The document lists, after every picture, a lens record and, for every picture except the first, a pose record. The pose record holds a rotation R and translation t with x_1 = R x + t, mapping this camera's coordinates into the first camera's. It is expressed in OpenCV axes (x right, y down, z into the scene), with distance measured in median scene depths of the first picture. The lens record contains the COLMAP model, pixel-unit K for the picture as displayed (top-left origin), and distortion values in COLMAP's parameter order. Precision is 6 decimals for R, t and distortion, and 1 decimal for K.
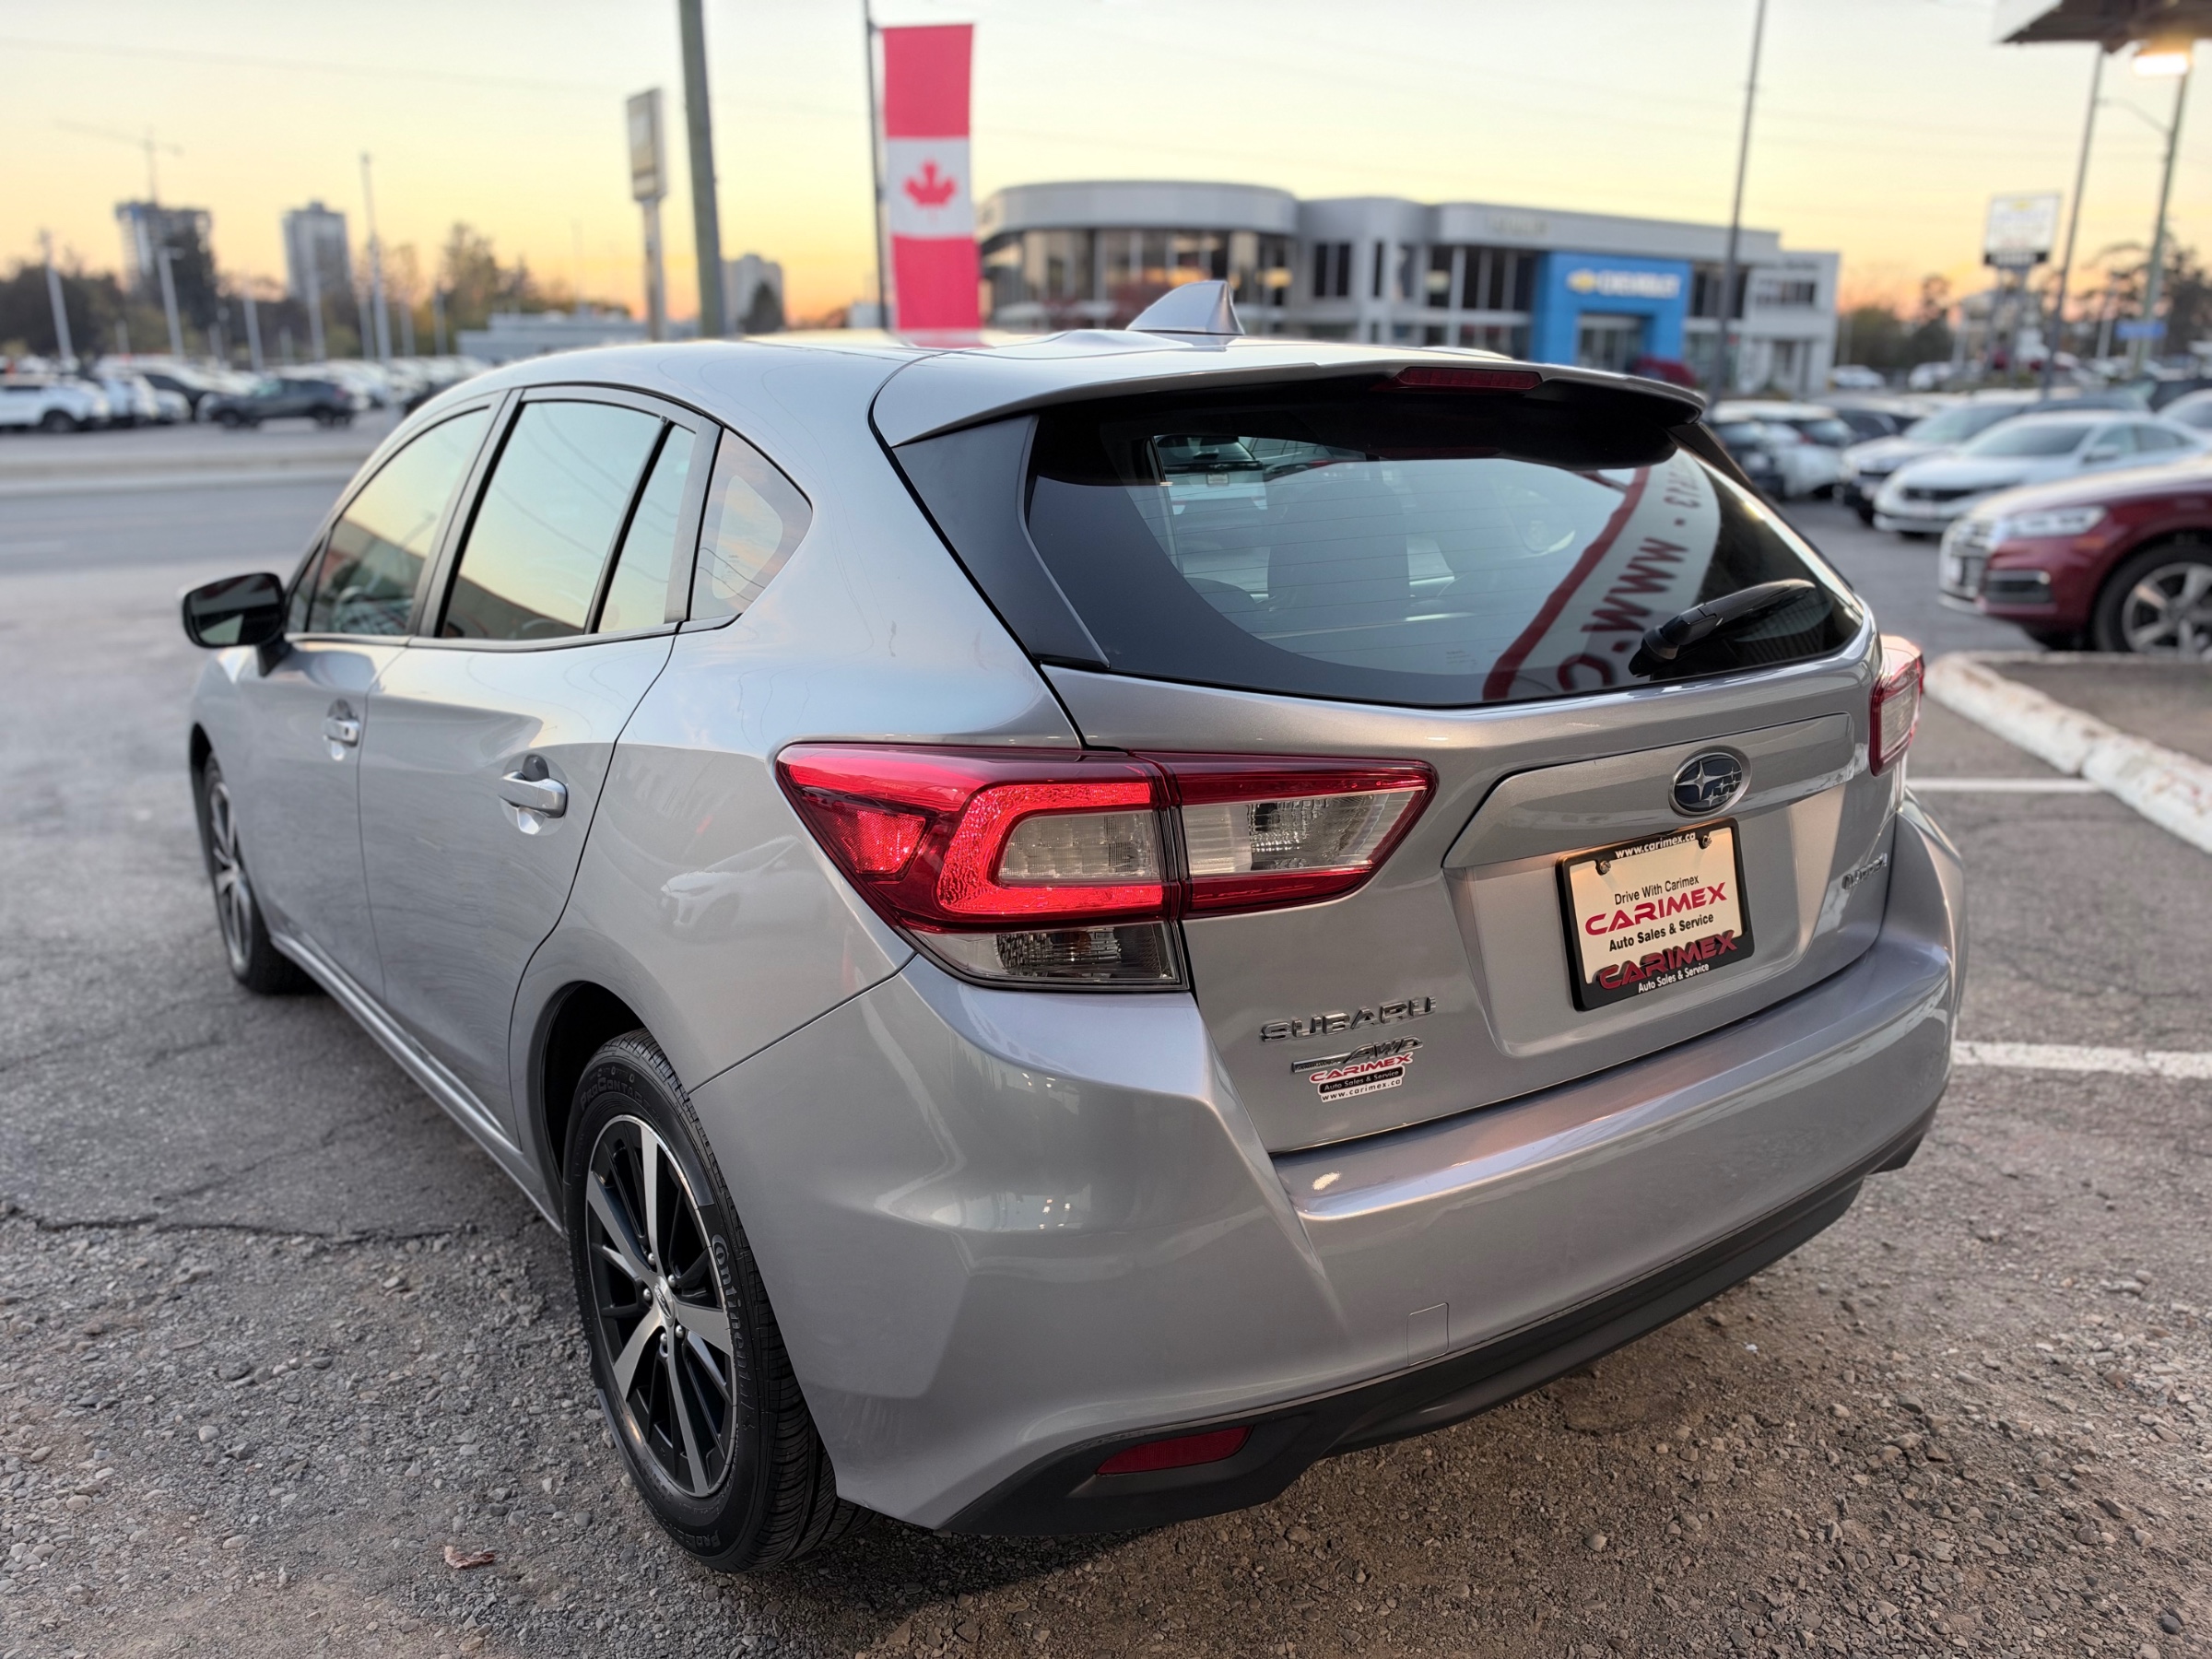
lens RADIAL K [[1641.6, 0, 1092.7], [0, 1641.6, 807.9], [0, 0, 1]] dist [0.019641, -0.015329]
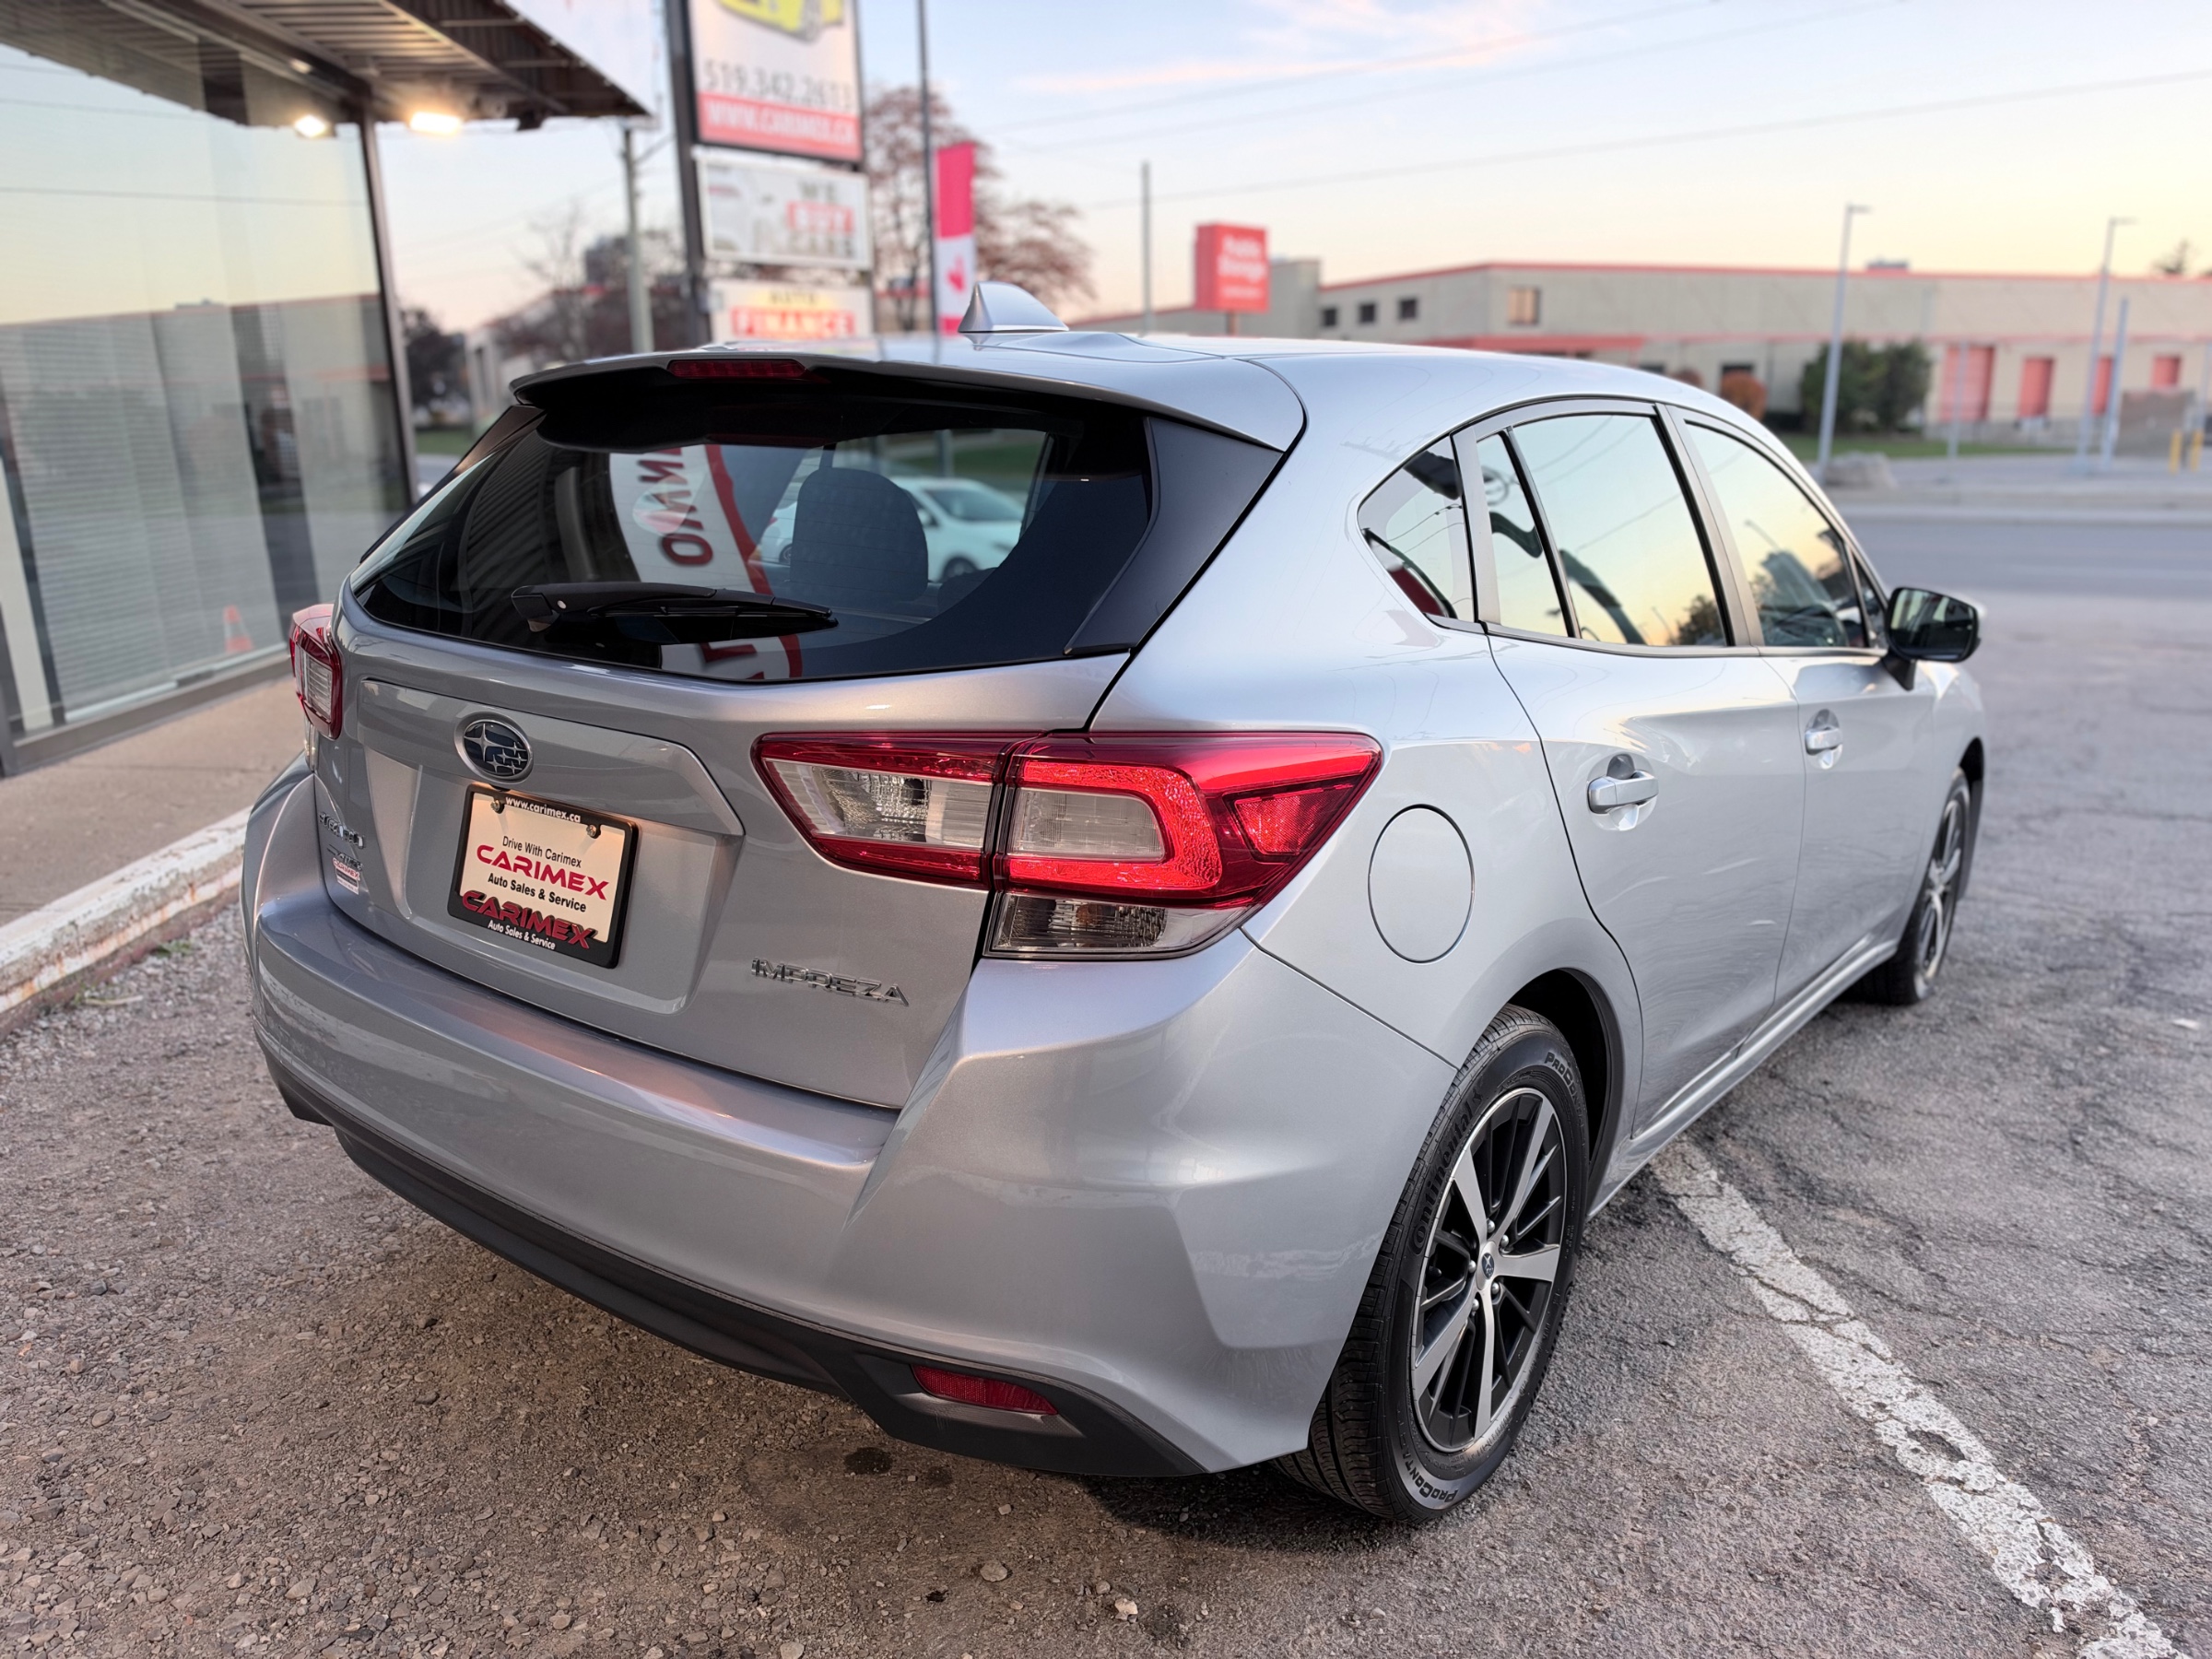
lens RADIAL K [[1641.6, 0, 1112.1], [0, 1641.6, 836.0], [0, 0, 1]] dist [0.019641, -0.015329]
pose [[0.284960, 0.234658, -0.929373, 1.426093], [-0.234202, 0.957230, 0.169882, -0.224134], [0.929488, 0.169251, 0.327729, 1.002231]]
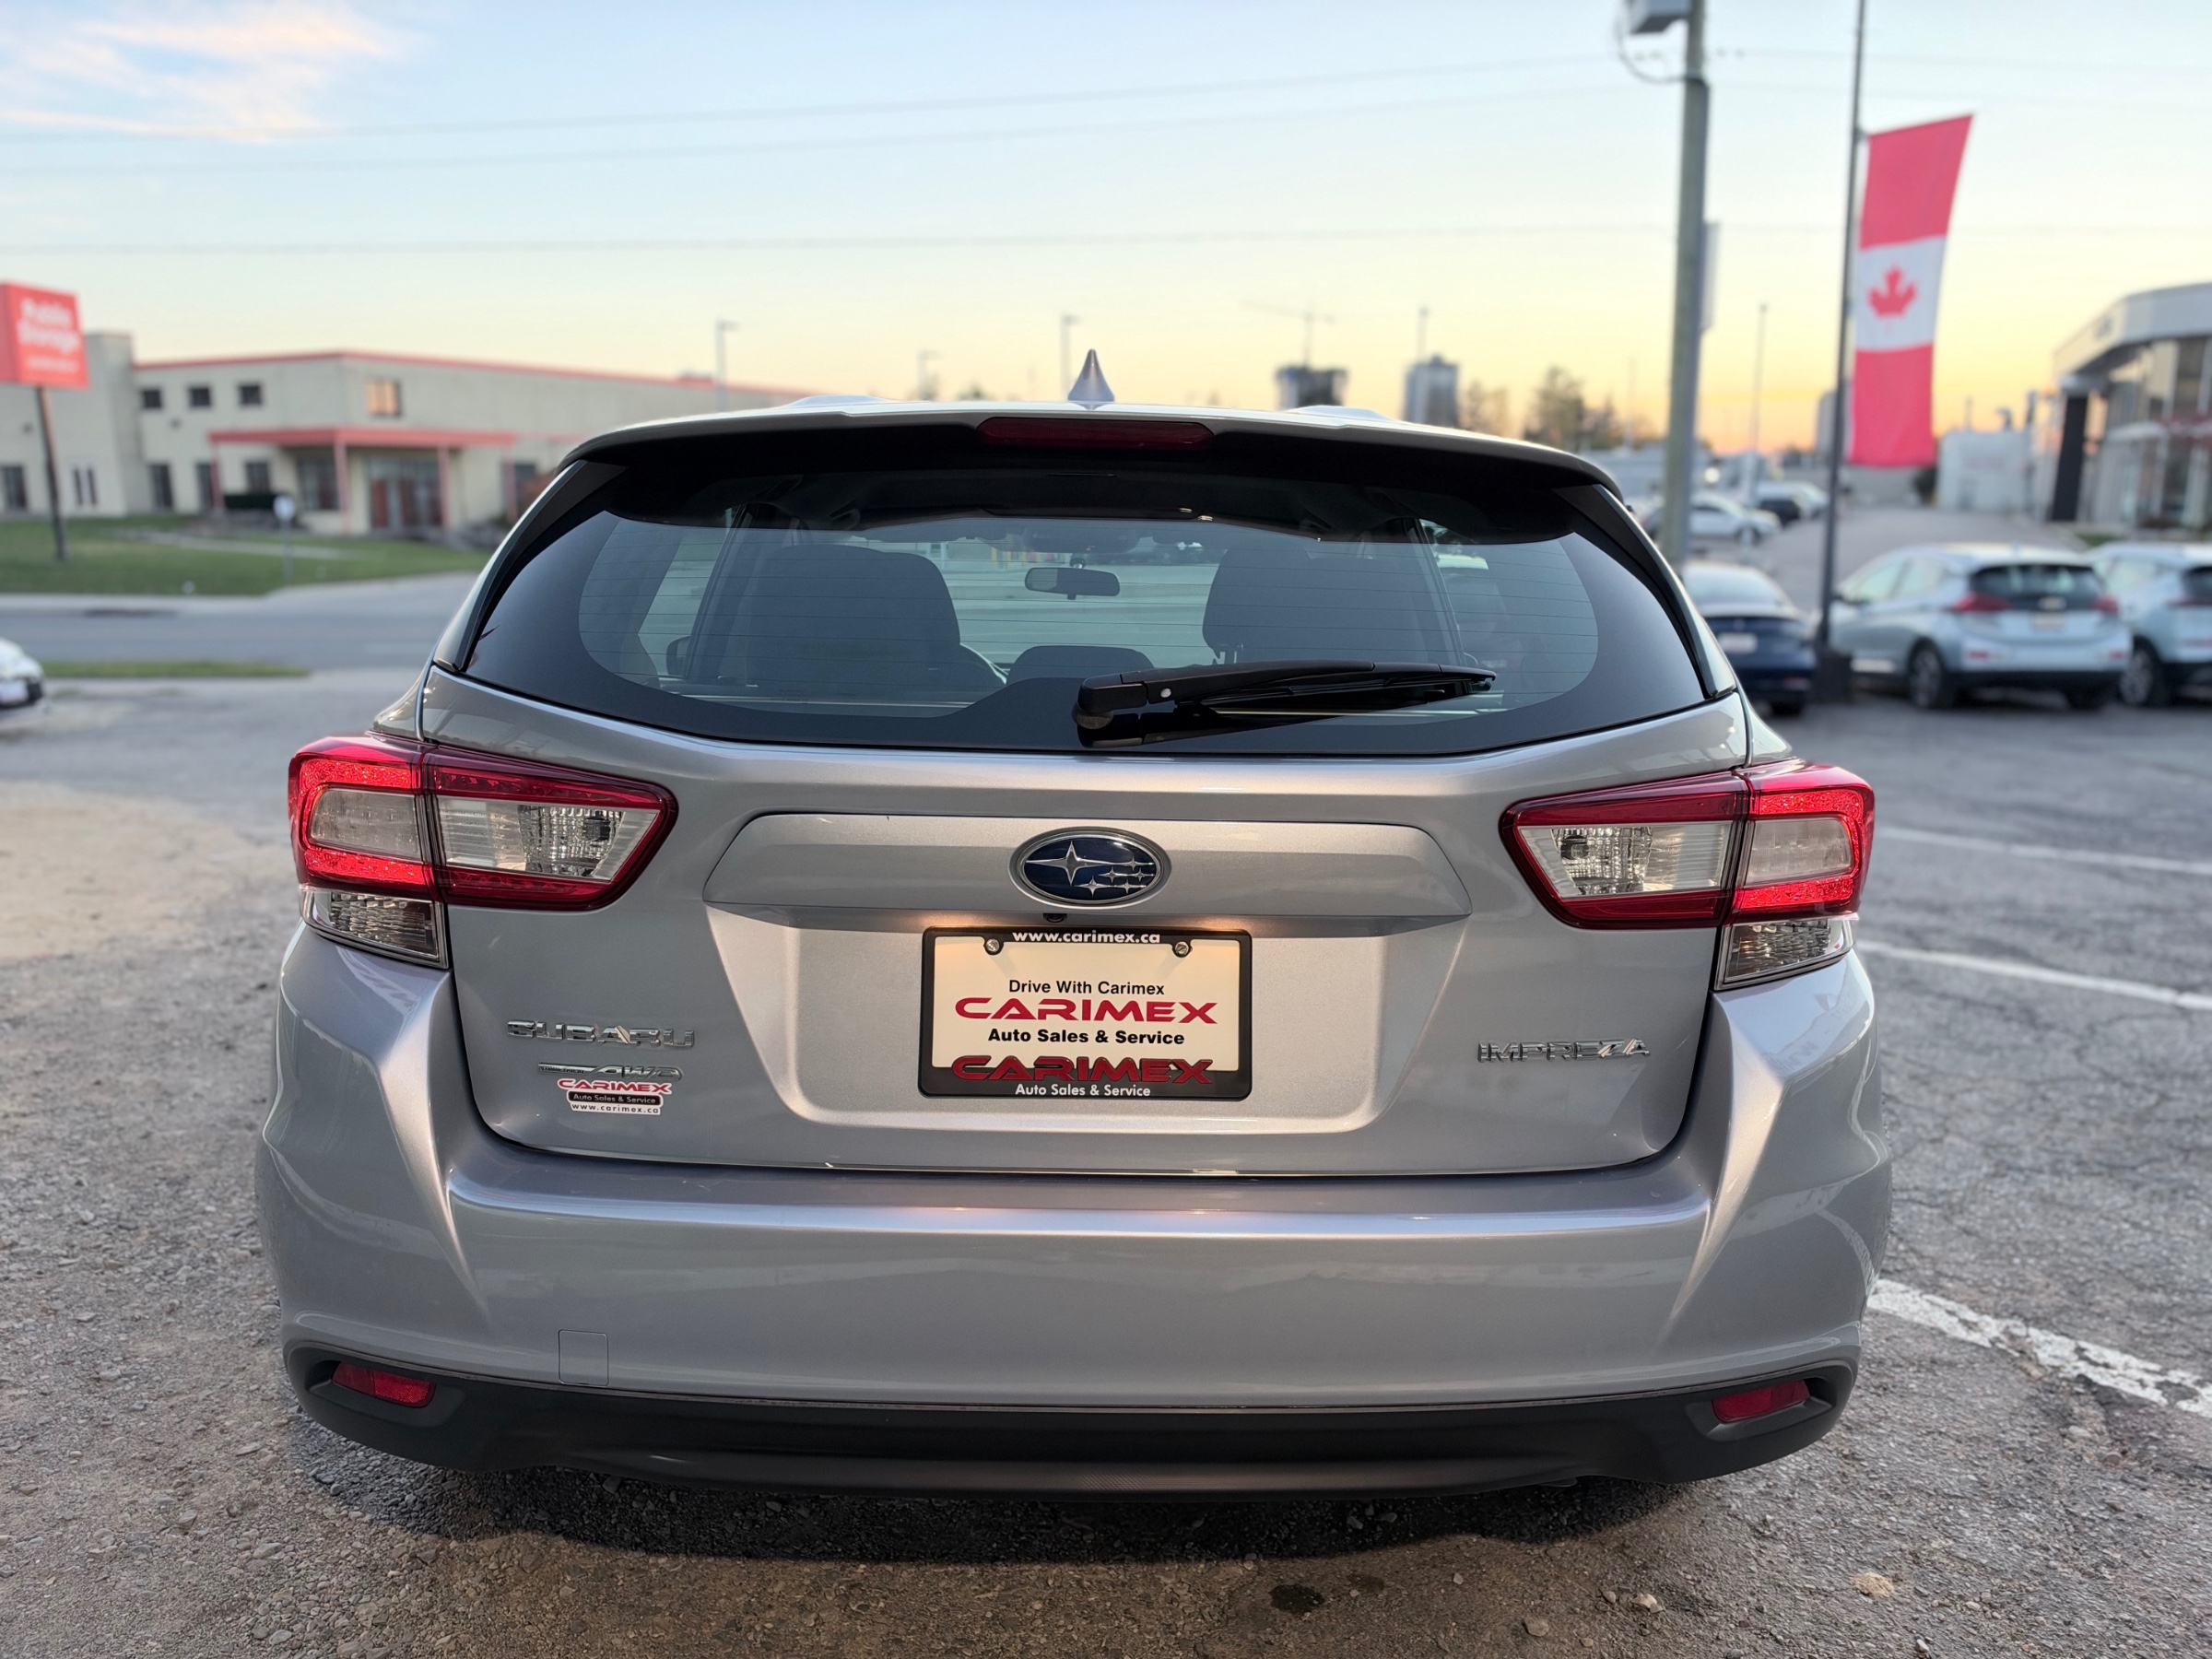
lens RADIAL K [[1641.6, 0, 1101.1], [0, 1641.6, 822.9], [0, 0, 1]] dist [0.019641, -0.015329]
pose [[0.822601, 0.107020, -0.558457, 0.836199], [-0.144888, 0.989160, -0.023862, -0.017872], [0.549850, 0.100542, 0.829190, 0.273069]]
